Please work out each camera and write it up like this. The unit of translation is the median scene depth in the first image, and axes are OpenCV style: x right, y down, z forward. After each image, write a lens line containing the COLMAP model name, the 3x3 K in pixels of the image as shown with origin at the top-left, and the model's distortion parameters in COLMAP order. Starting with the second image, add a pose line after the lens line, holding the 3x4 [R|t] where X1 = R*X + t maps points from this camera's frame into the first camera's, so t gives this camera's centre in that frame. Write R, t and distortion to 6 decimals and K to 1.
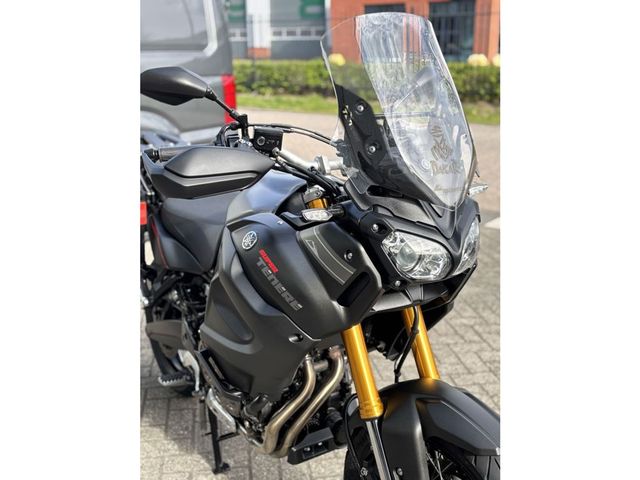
lens RADIAL K [[855.0, 0, 320.0], [0, 855.0, 240.0], [0, 0, 1]] dist [-0.012670, -0.014893]
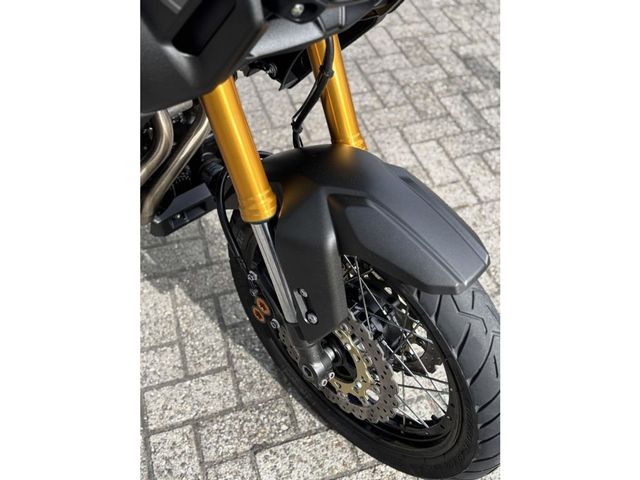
lens RADIAL K [[544.5, 0, 320.0], [0, 544.5, 240.0], [0, 0, 1]] dist [-0.000484, -0.003704]
pose [[0.990547, -0.069475, 0.118281, 0.054721], [-0.012799, 0.811687, 0.583952, -0.018159], [-0.136578, -0.579945, 0.803125, 0.635955]]
